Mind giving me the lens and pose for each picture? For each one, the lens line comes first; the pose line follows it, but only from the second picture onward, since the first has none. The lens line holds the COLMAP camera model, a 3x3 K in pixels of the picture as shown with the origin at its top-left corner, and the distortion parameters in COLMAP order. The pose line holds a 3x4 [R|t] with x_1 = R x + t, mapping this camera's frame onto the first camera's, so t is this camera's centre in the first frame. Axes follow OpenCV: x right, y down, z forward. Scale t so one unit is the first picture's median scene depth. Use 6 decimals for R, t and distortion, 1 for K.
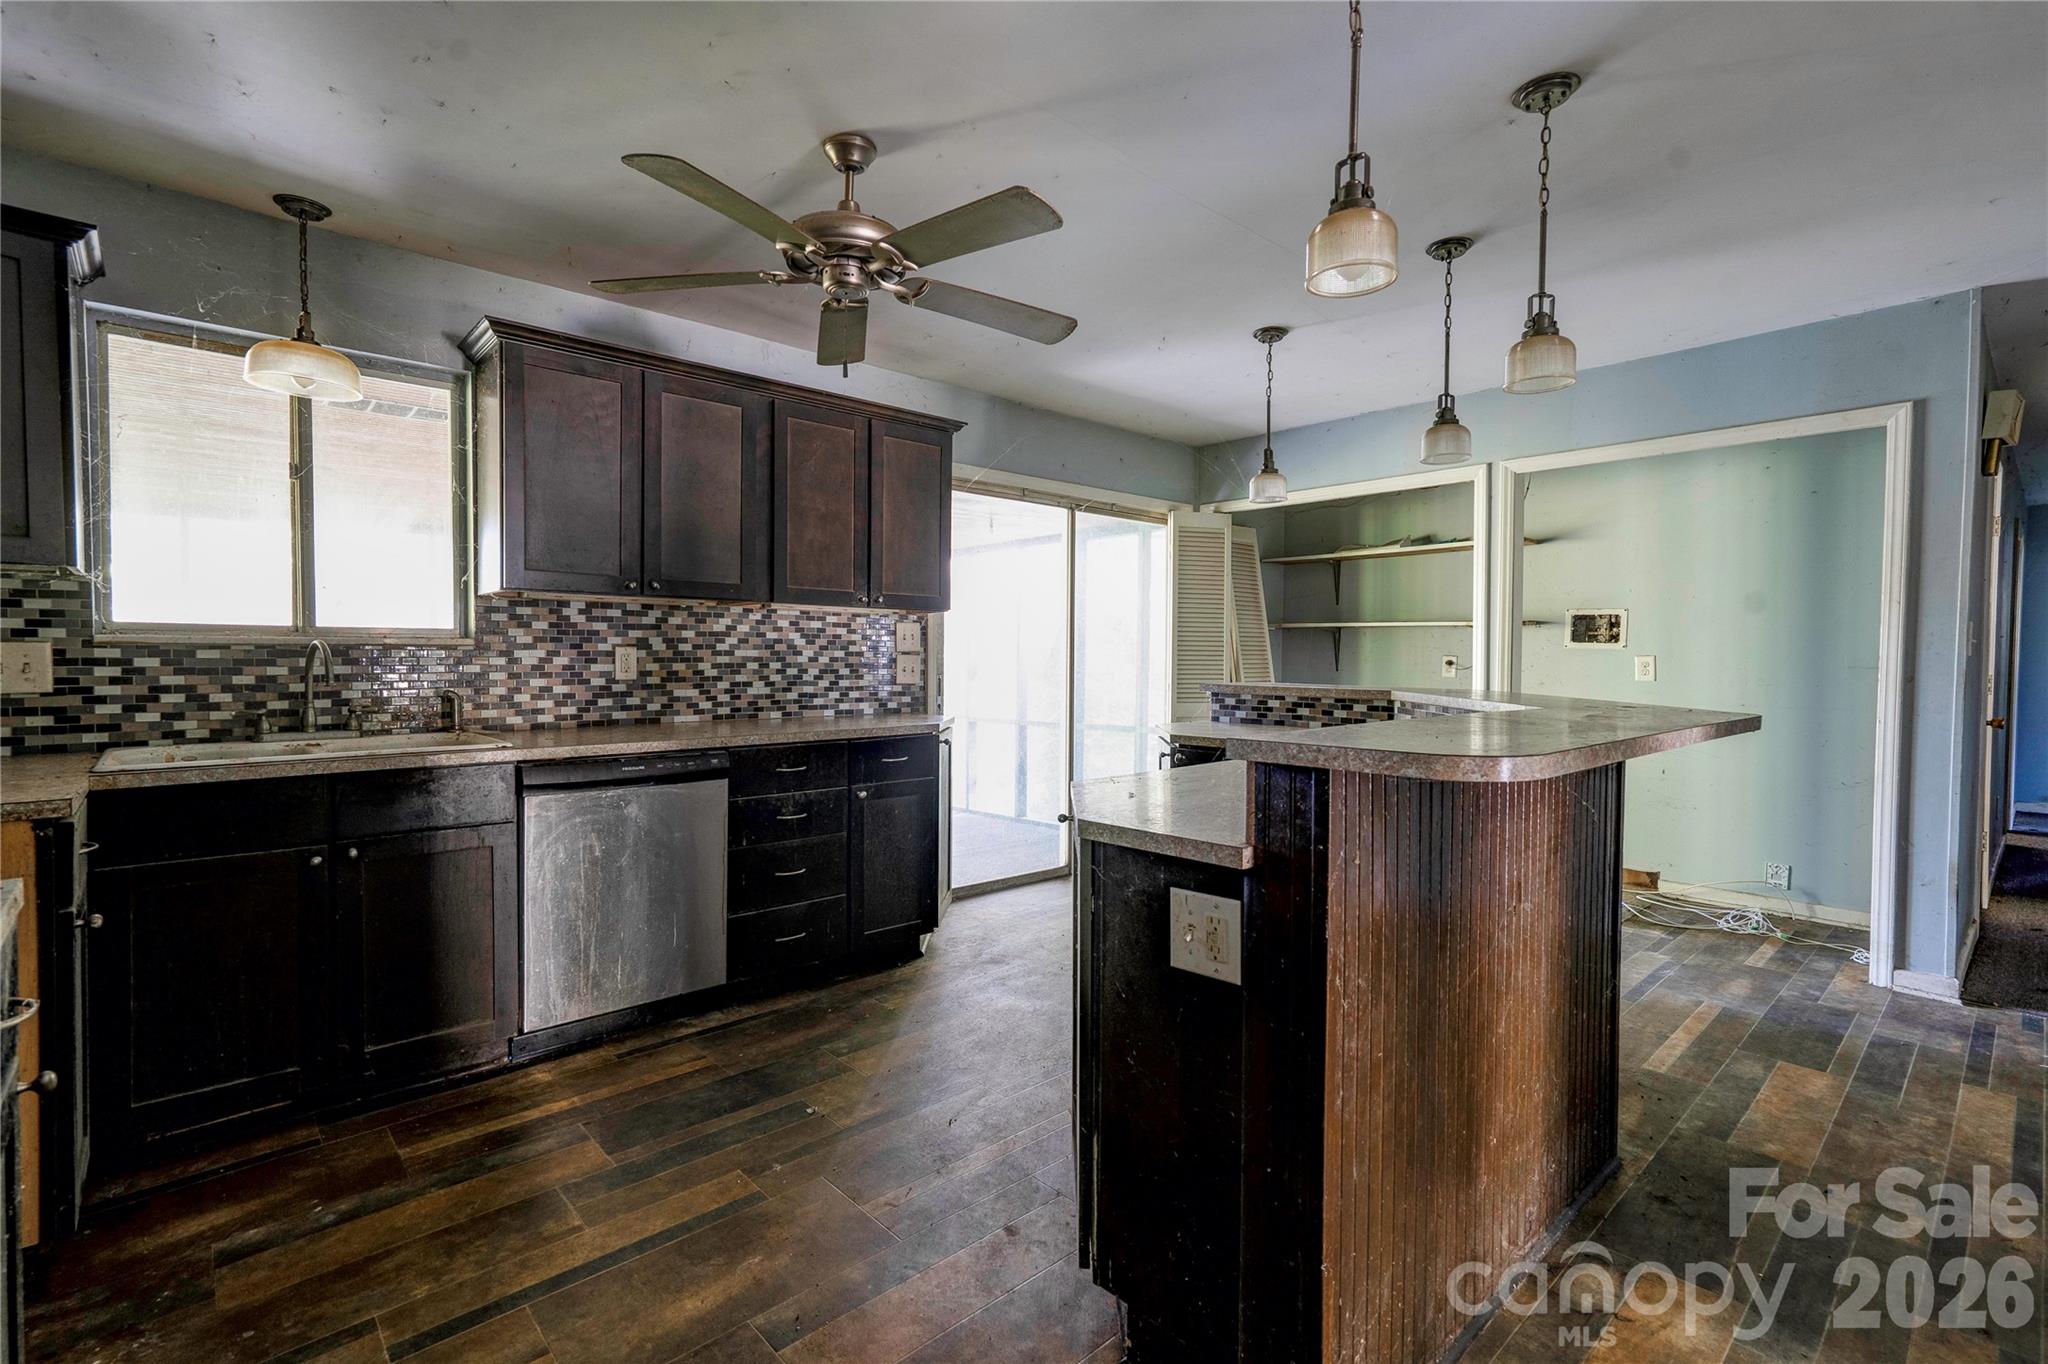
lens RADIAL K [[947.0, 0, 1015.5], [0, 947.0, 681.4], [0, 0, 1]] dist [0.001380, 0.005985]
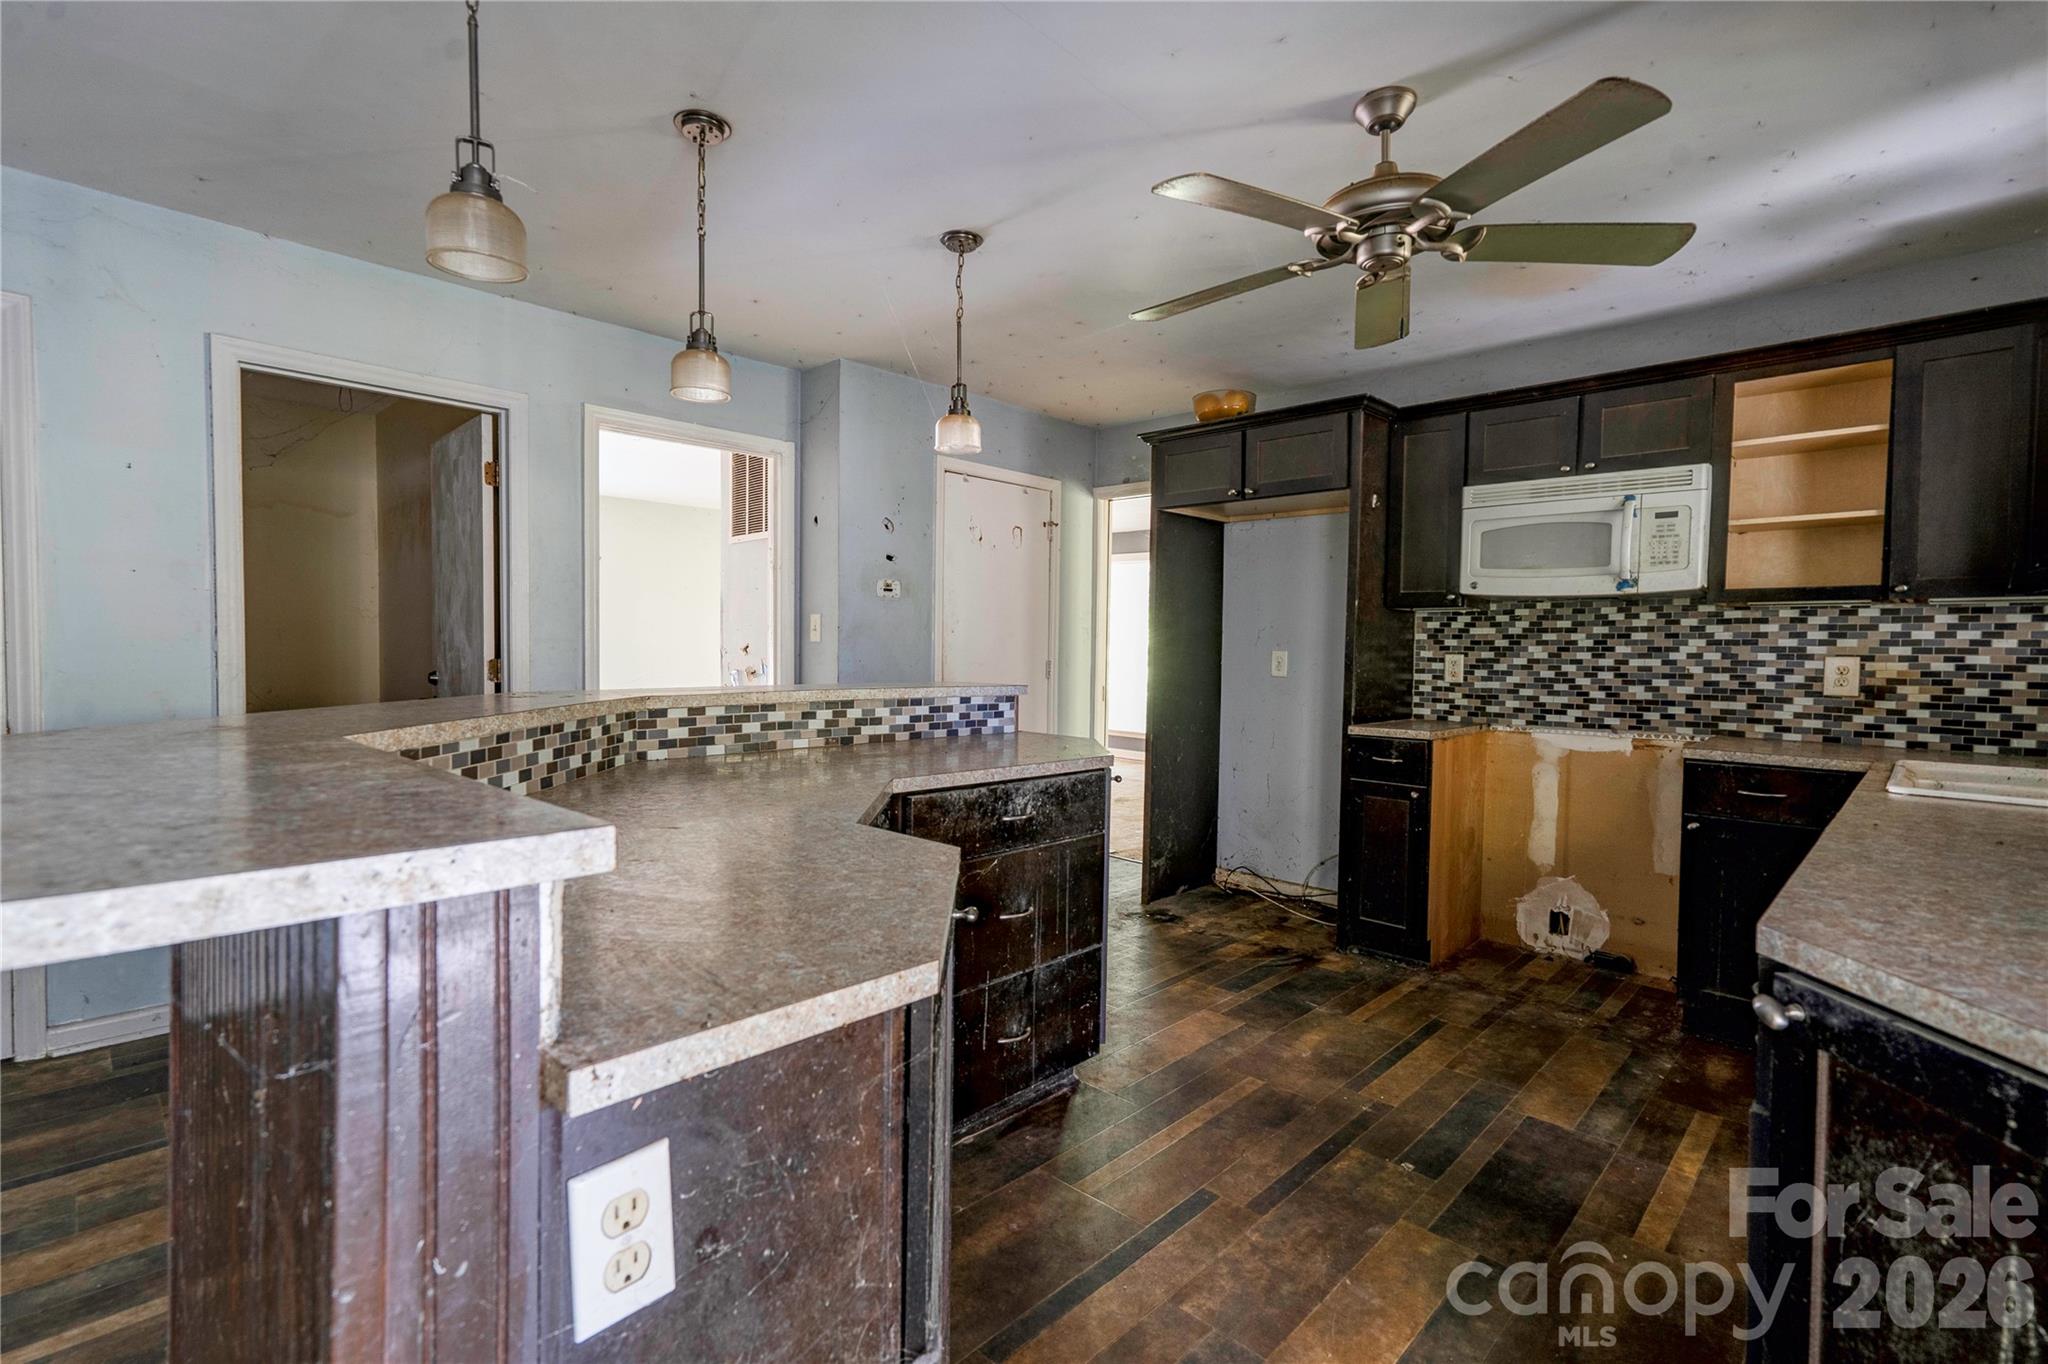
lens RADIAL K [[947.0, 0, 1015.8], [0, 947.0, 687.0], [0, 0, 1]] dist [0.001380, 0.005985]
pose [[-0.998304, -0.017929, -0.055379, 0.179769], [-0.021570, 0.997595, 0.065872, -0.043473], [0.054065, 0.066955, -0.996290, 1.554756]]
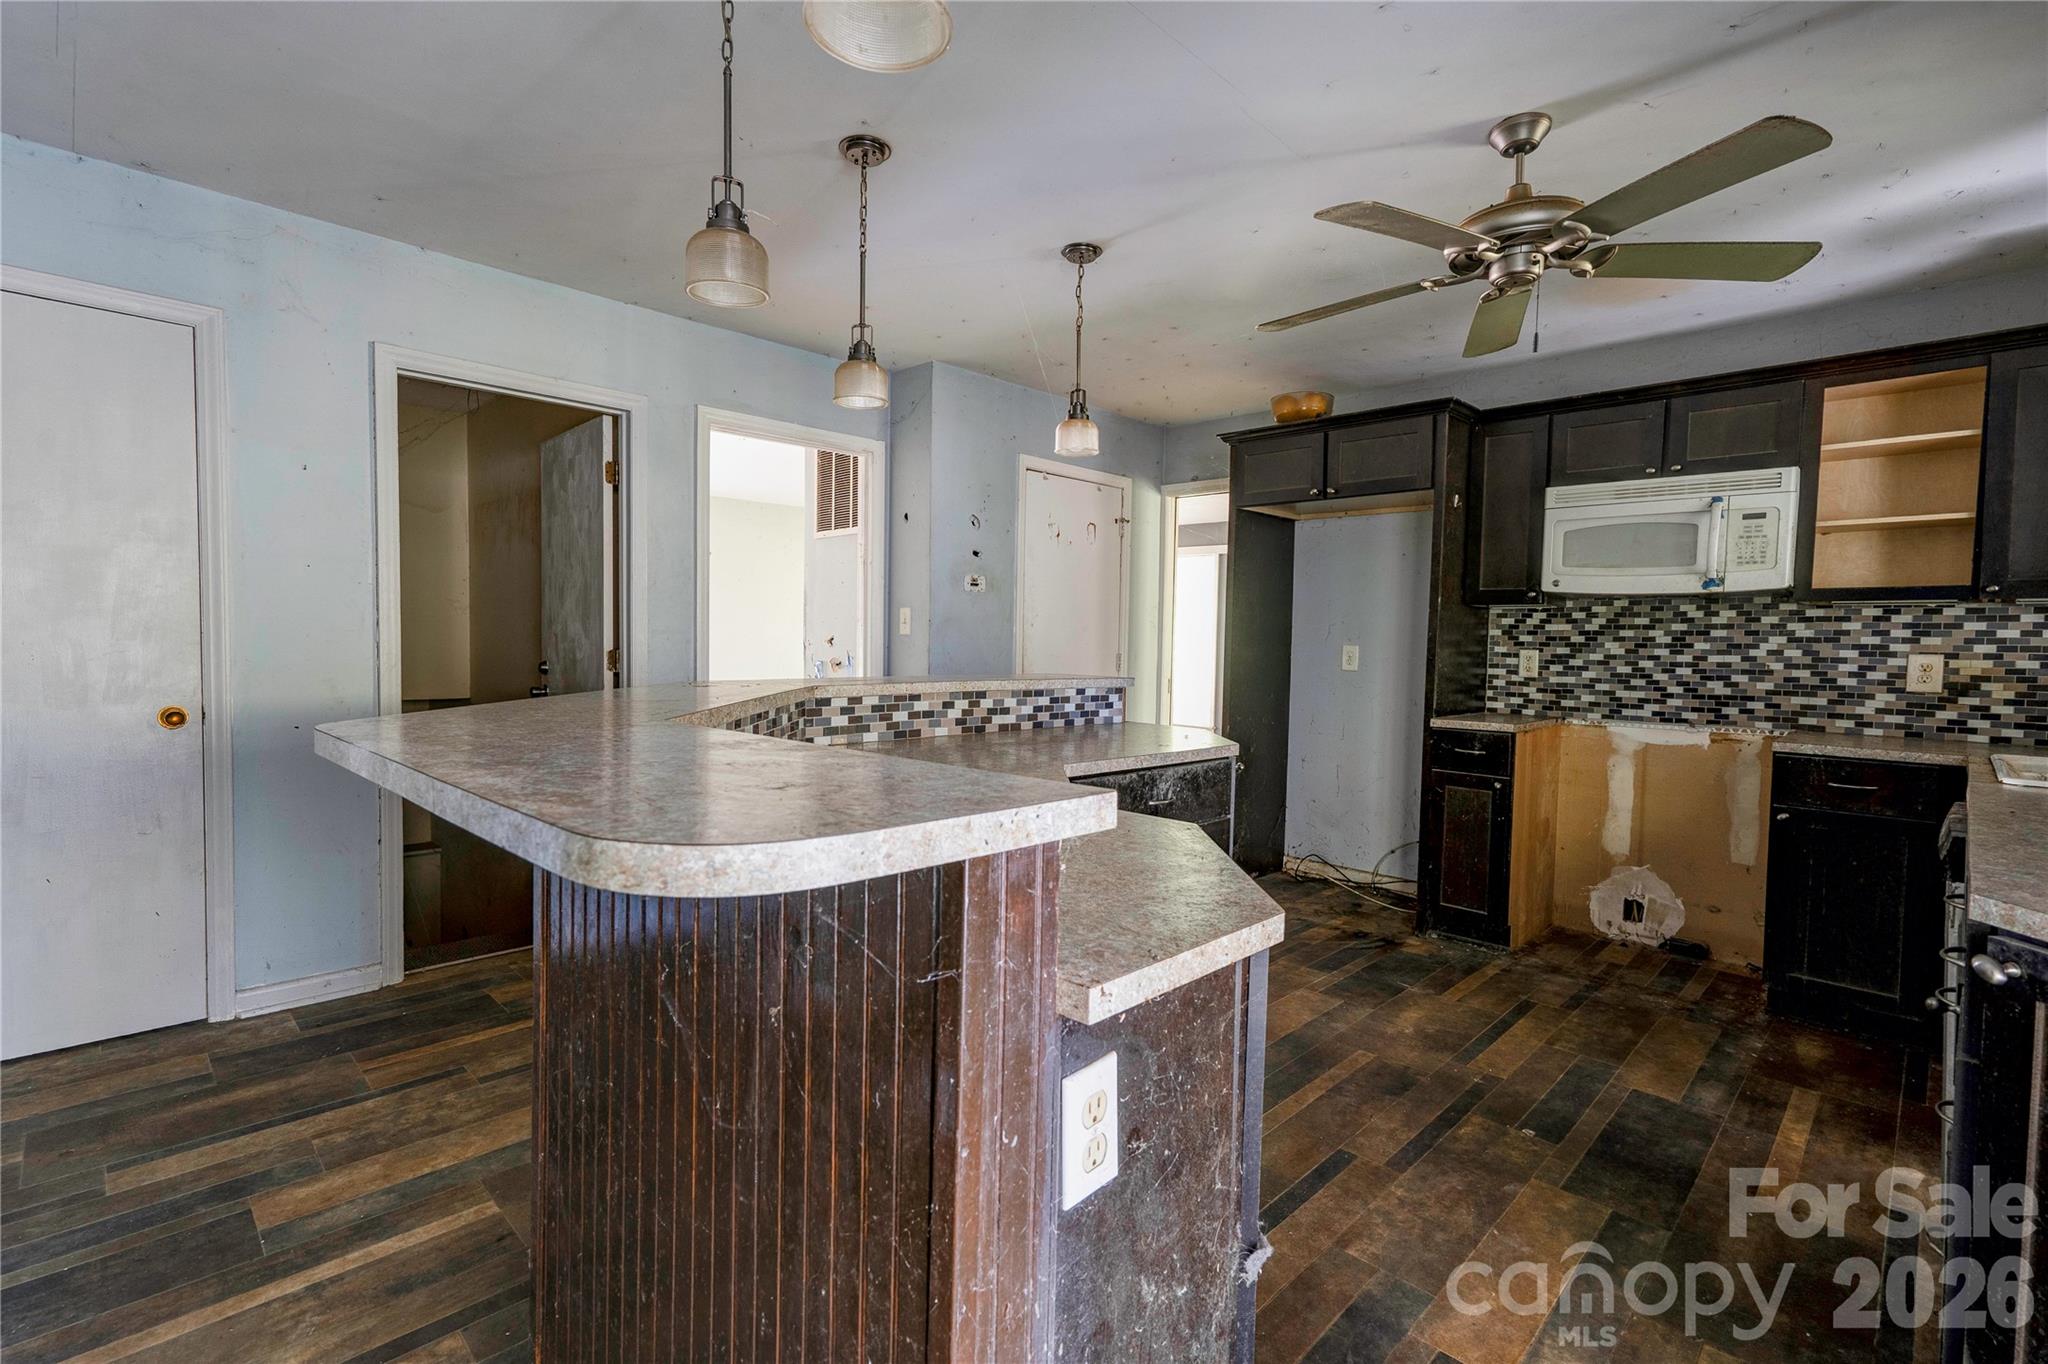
lens RADIAL K [[947.0, 0, 1011.5], [0, 947.0, 687.5], [0, 0, 1]] dist [0.001380, 0.005985]
pose [[-0.998827, -0.022905, -0.042653, 0.300567], [-0.026072, 0.996825, 0.075239, -0.044118], [0.040794, 0.076263, -0.996253, 1.598921]]
